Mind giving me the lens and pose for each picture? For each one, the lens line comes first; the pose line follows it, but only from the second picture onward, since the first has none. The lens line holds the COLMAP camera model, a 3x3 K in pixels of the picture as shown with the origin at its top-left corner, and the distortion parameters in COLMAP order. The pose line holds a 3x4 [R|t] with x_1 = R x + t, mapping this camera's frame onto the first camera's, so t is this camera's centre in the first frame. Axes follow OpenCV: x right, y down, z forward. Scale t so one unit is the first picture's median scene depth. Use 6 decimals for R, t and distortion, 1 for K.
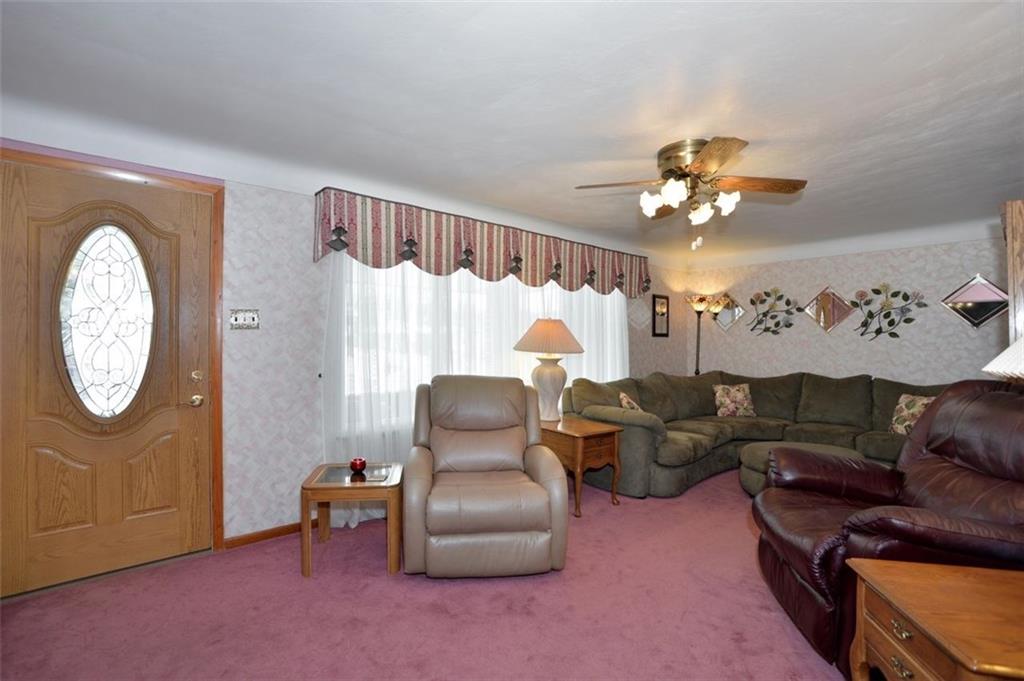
lens RADIAL K [[448.5, 0, 505.4], [0, 448.5, 341.5], [0, 0, 1]] dist [-0.061367, 0.020998]
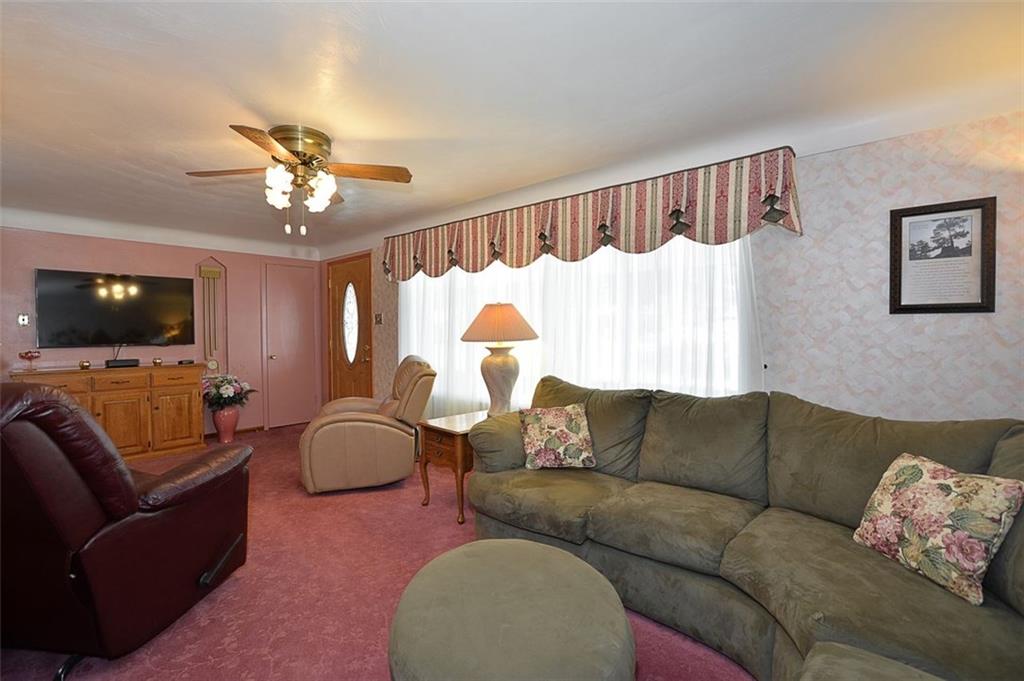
lens RADIAL K [[448.5, 0, 505.4], [0, 448.5, 341.5], [0, 0, 1]] dist [-0.061367, 0.020998]
pose [[0.165438, 0.023470, -0.985941, 0.946660], [0.011568, 0.999602, 0.025736, 0.001178], [0.986152, -0.015663, 0.165100, 0.825916]]
